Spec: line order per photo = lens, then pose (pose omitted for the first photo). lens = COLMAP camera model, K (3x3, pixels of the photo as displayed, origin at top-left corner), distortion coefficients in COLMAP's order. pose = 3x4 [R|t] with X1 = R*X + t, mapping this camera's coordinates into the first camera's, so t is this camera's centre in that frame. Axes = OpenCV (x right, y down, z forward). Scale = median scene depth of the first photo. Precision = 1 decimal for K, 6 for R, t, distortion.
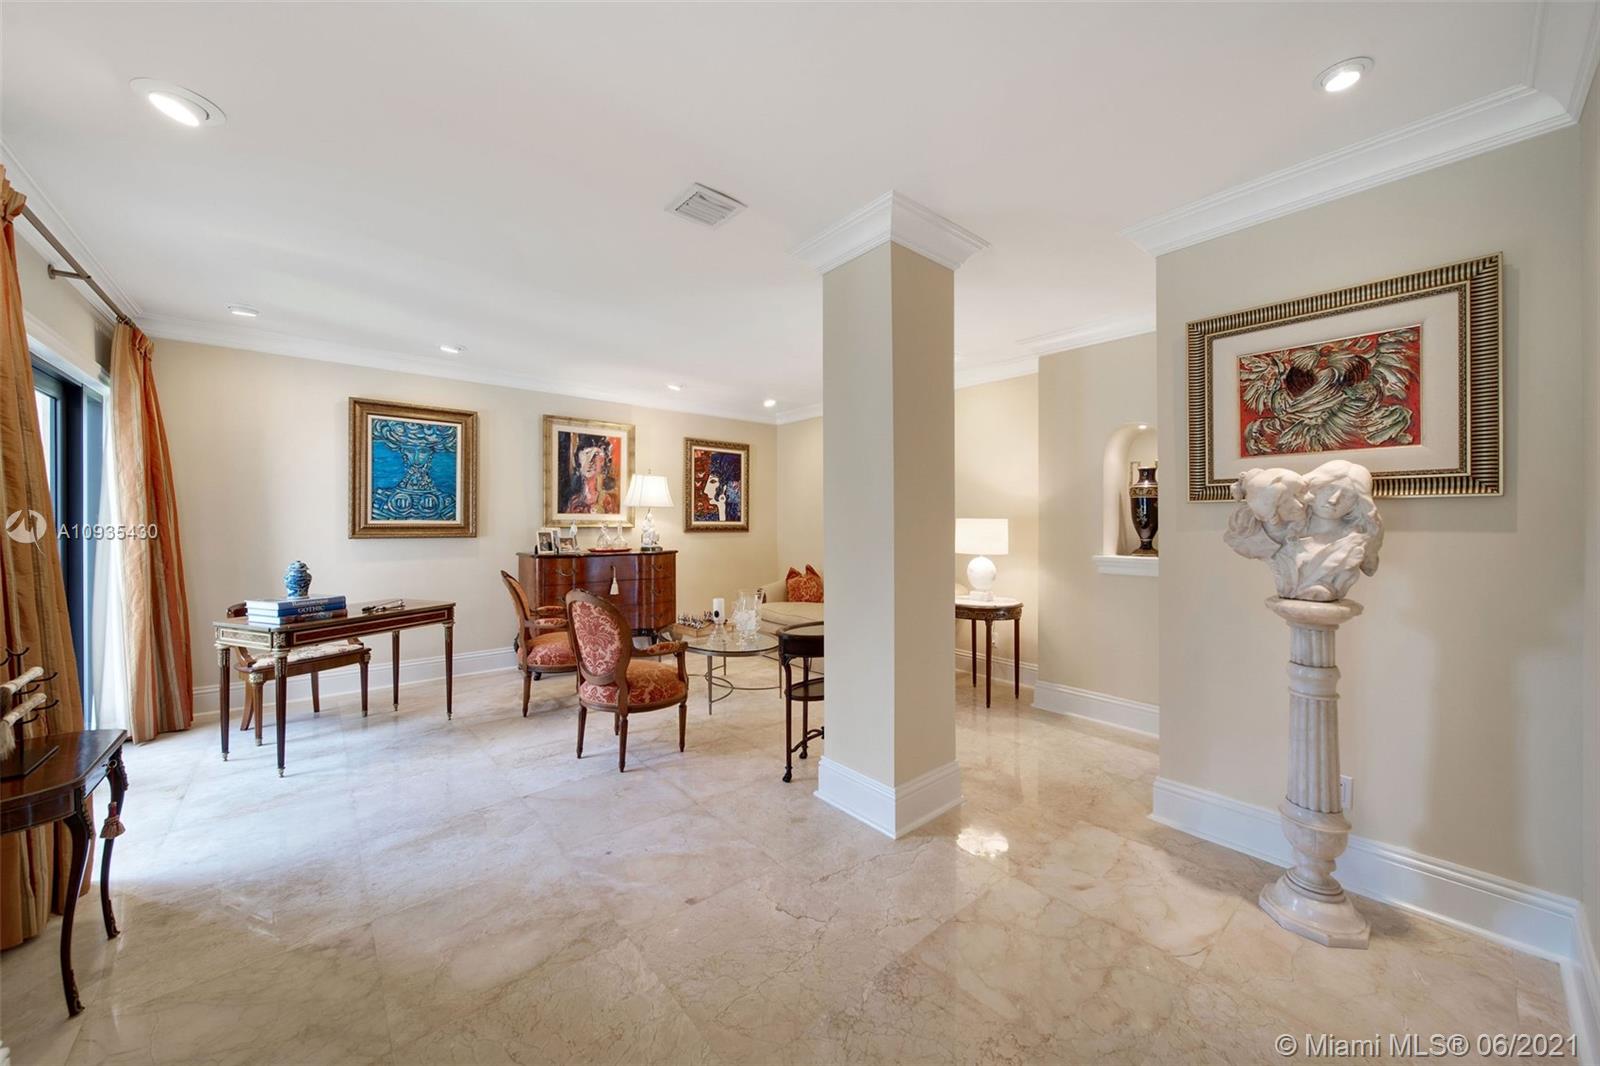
lens RADIAL K [[584.2, 0, 802.2], [0, 584.2, 519.0], [0, 0, 1]] dist [-0.000778, -0.000221]
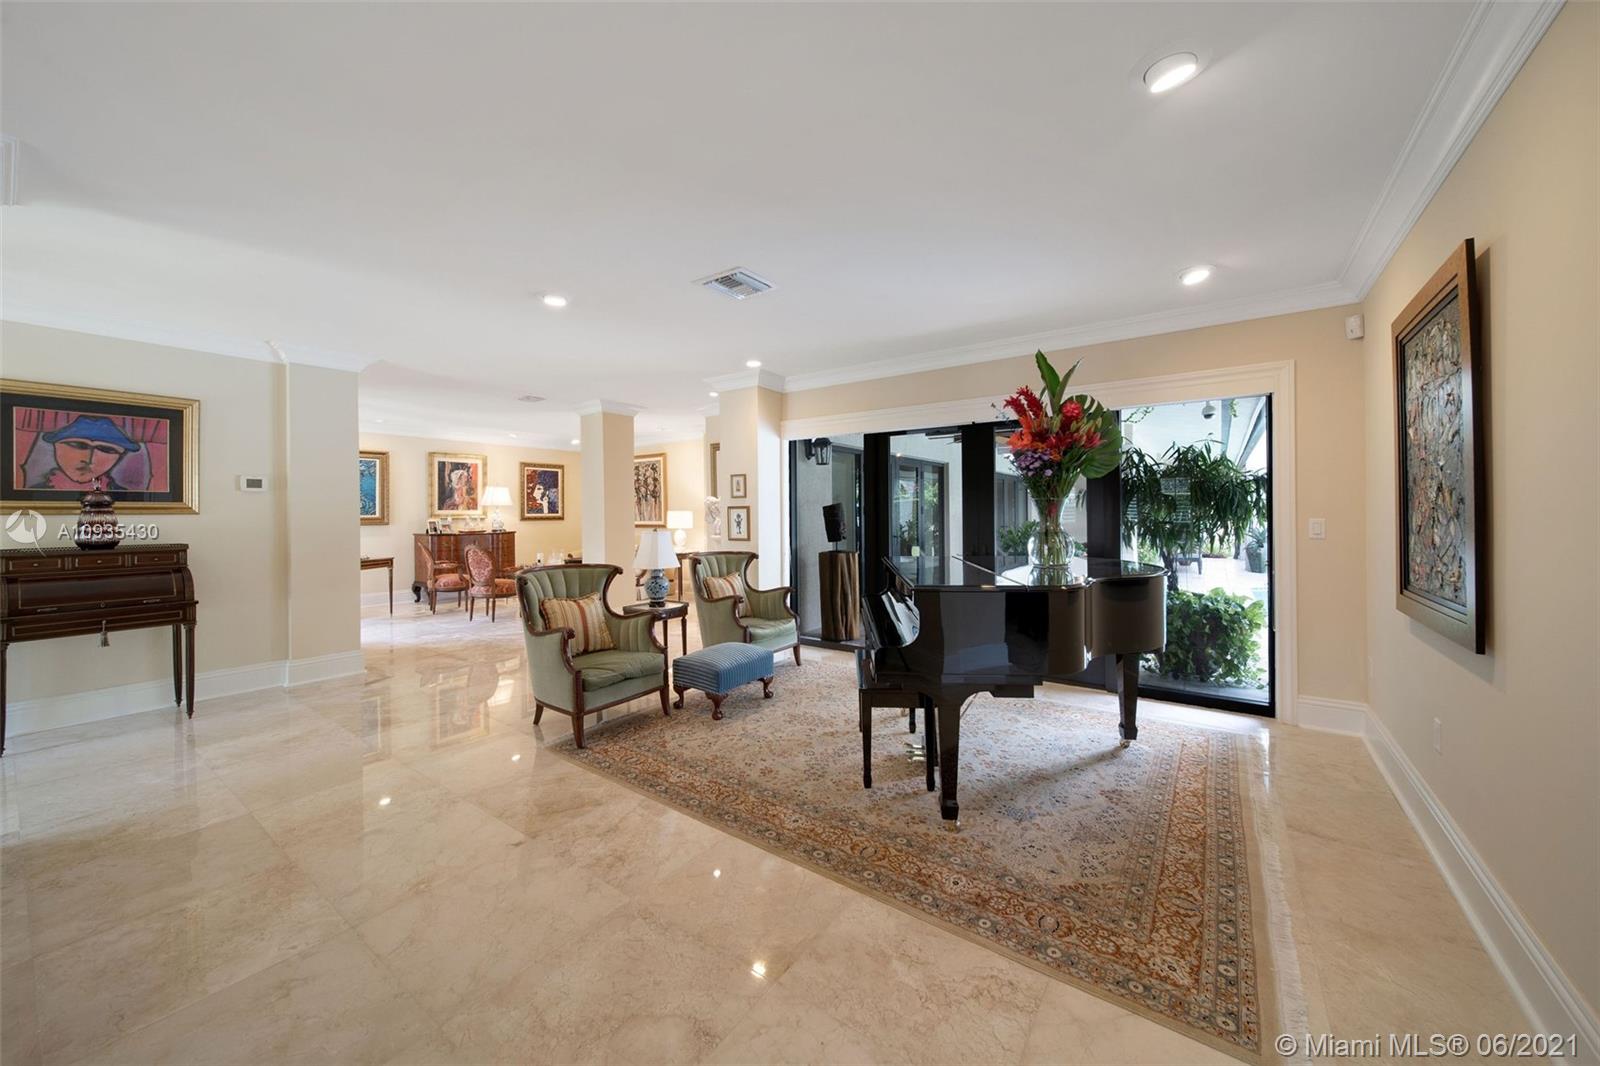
lens RADIAL K [[584.2, 0, 799.2], [0, 584.2, 507.6], [0, 0, 1]] dist [-0.000778, -0.000221]
pose [[0.968504, -0.008370, 0.248857, 0.158600], [0.008689, 0.999962, -0.000185, -0.007173], [-0.248846, 0.002341, 0.968540, -0.830284]]
